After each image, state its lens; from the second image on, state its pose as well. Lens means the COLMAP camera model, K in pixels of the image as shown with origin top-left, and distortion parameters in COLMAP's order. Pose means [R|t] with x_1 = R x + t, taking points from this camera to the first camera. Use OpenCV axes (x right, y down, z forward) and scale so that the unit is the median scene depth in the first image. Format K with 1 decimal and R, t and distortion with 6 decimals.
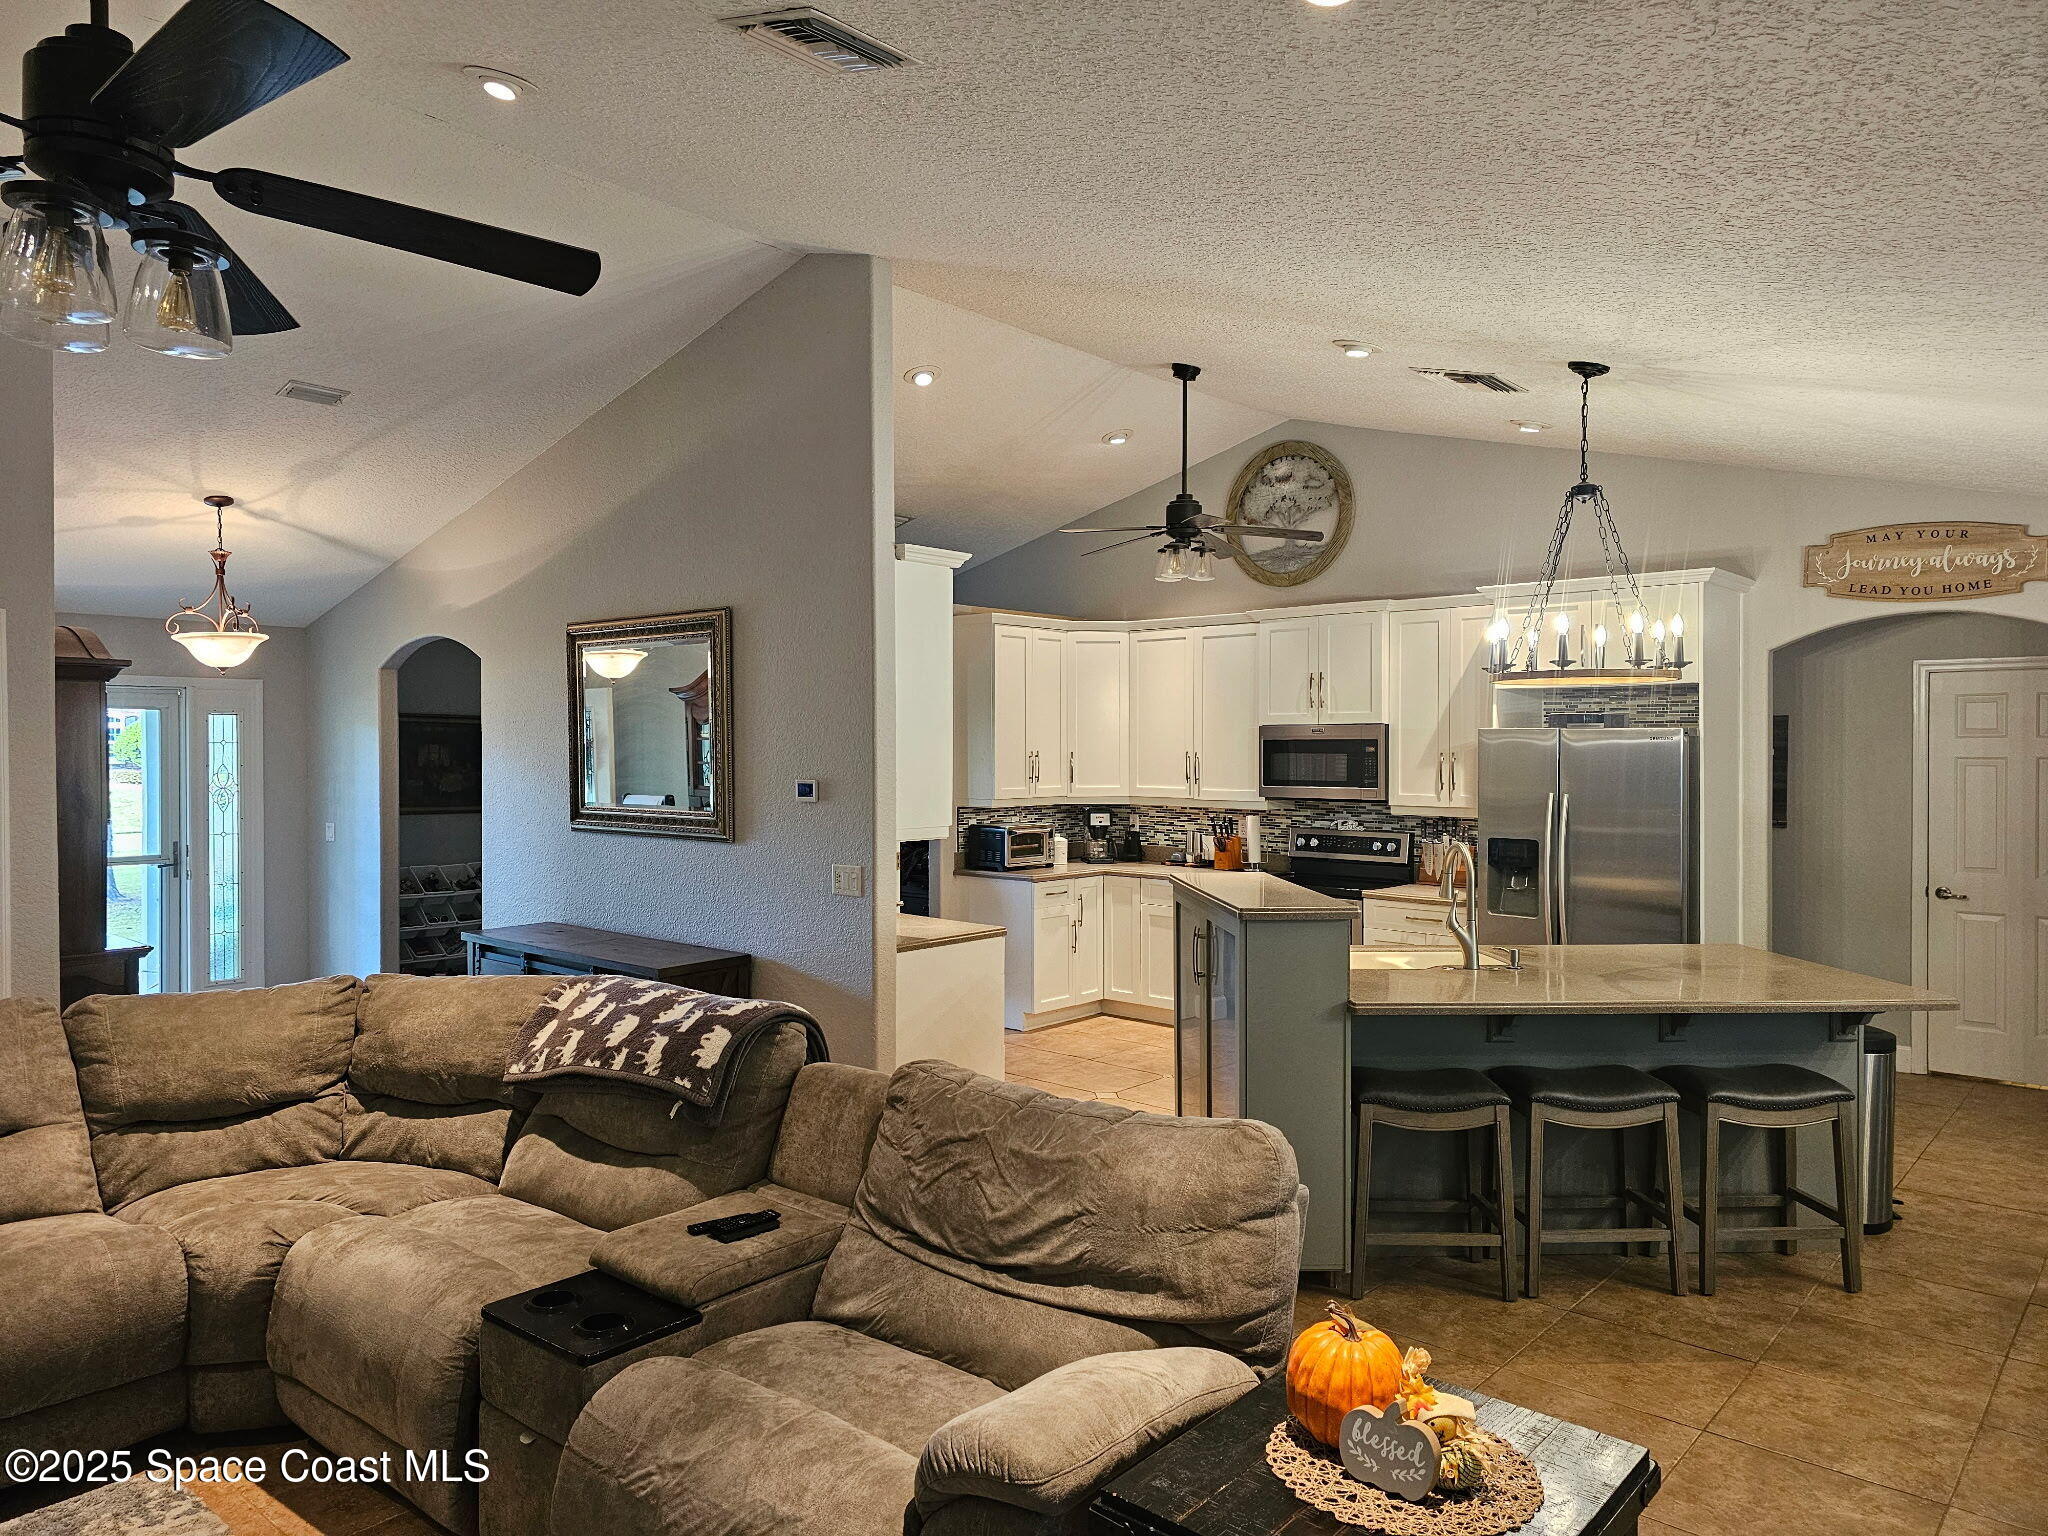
lens RADIAL K [[1368.8, 0, 1012.4], [0, 1368.8, 755.8], [0, 0, 1]] dist [0.065970, -0.048265]
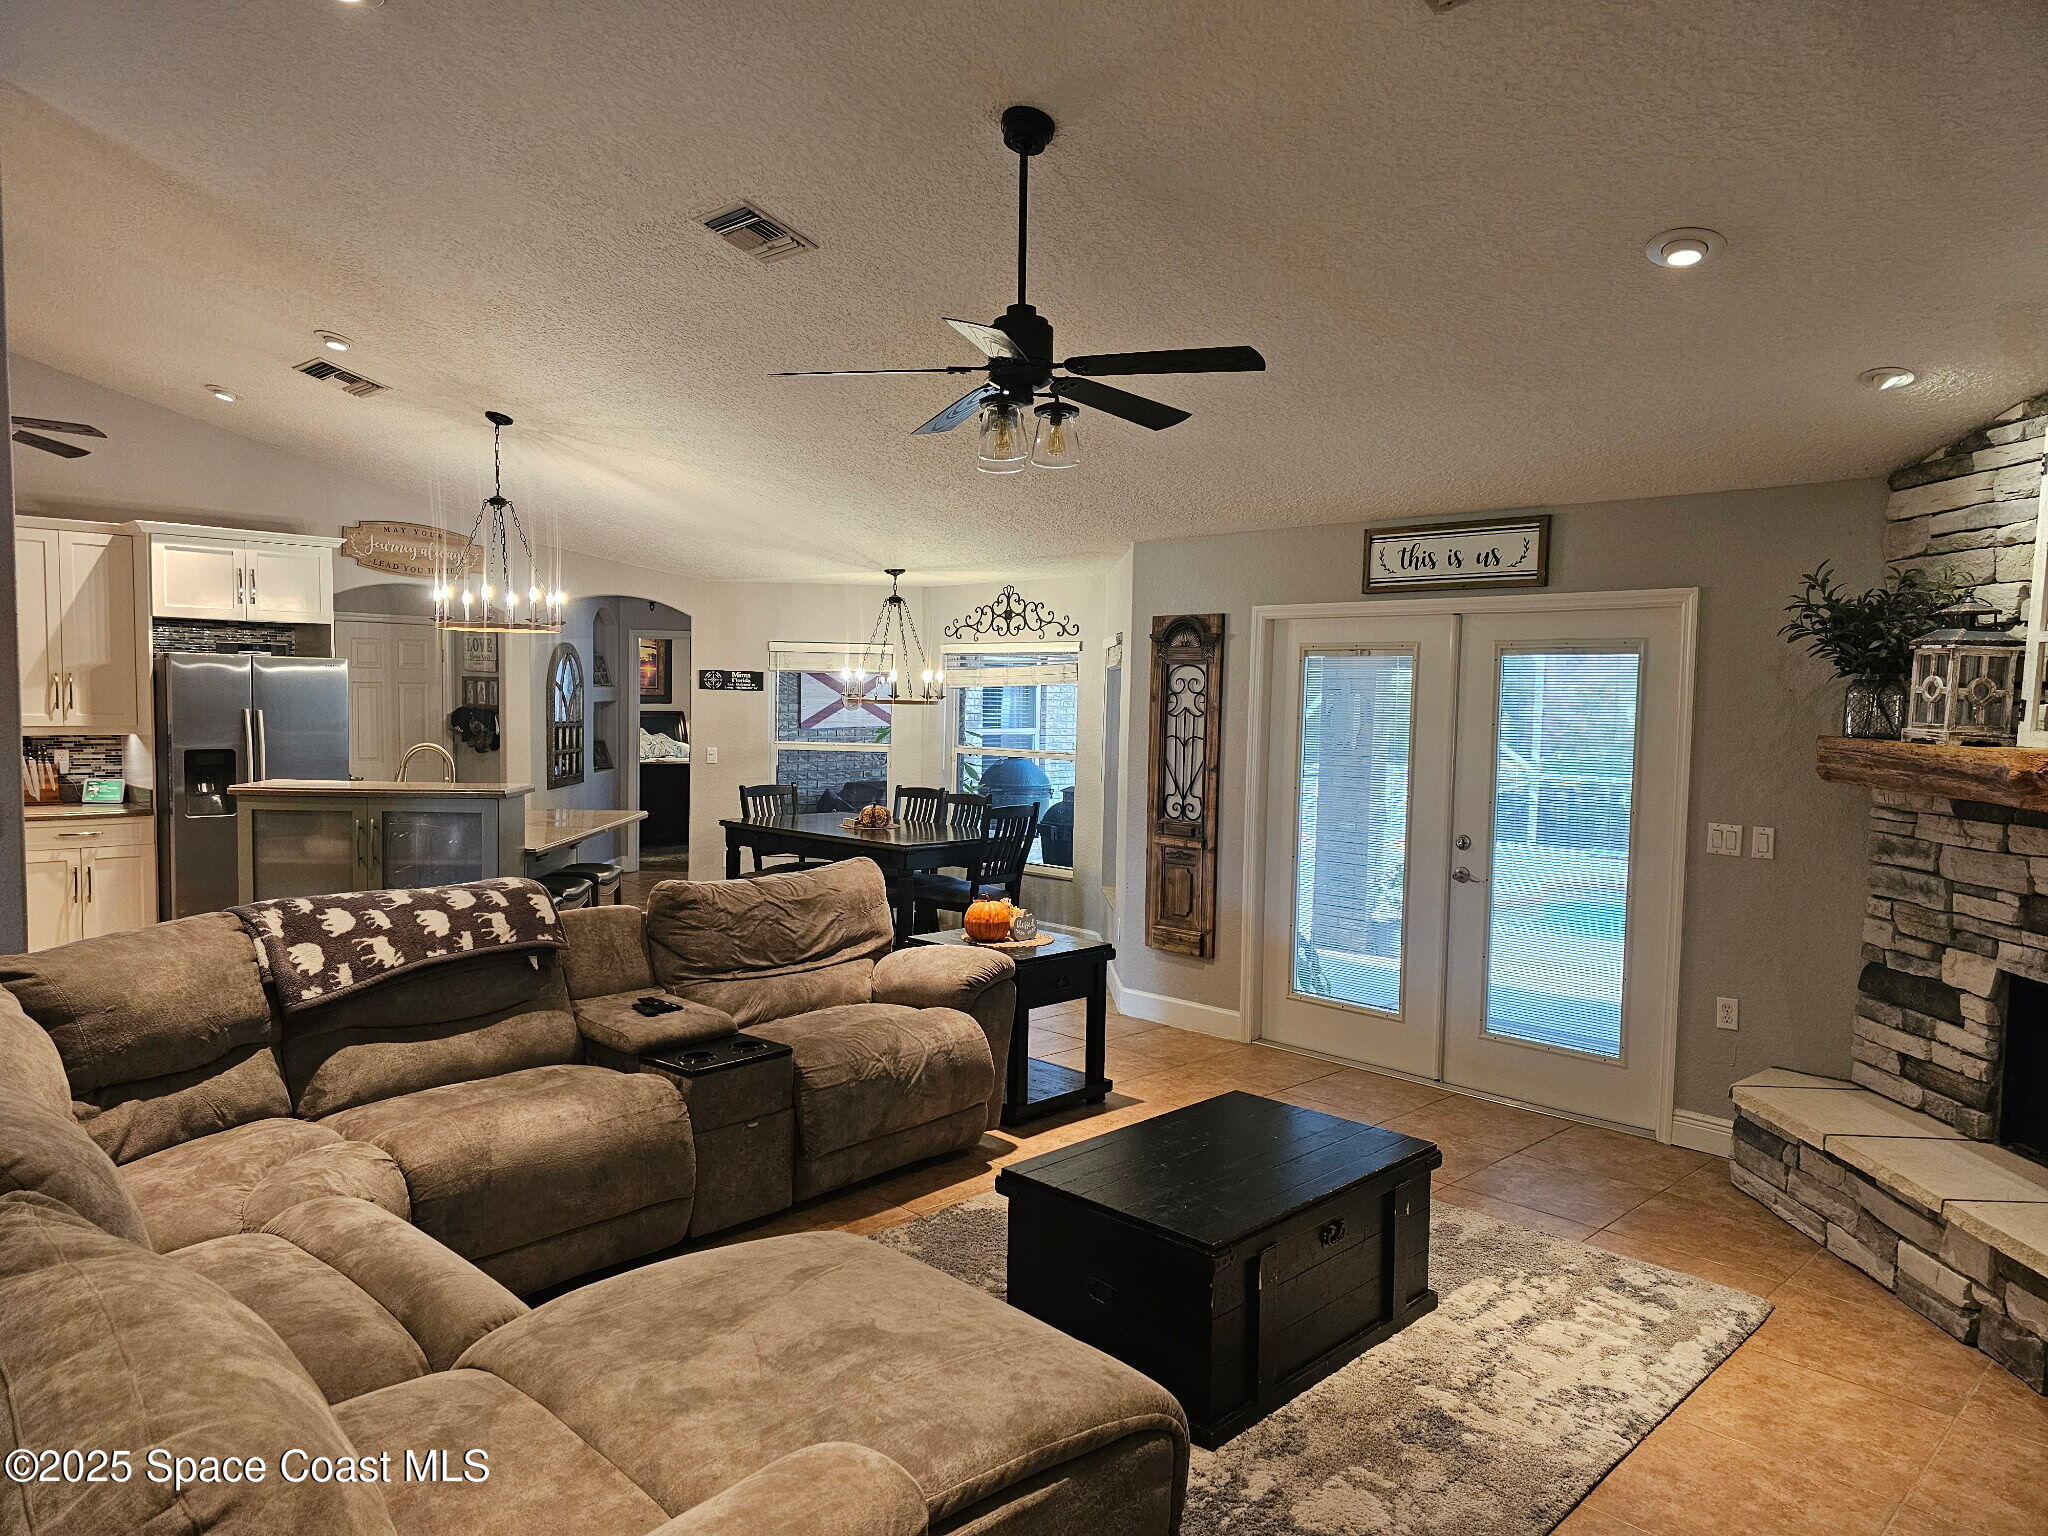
lens RADIAL K [[1368.8, 0, 979.3], [0, 1368.8, 781.4], [0, 0, 1]] dist [0.065970, -0.048265]
pose [[0.070709, -0.064750, 0.995393, -0.871824], [-0.011233, 0.997776, 0.065703, 0.004540], [-0.997434, -0.015827, 0.069824, 0.310821]]
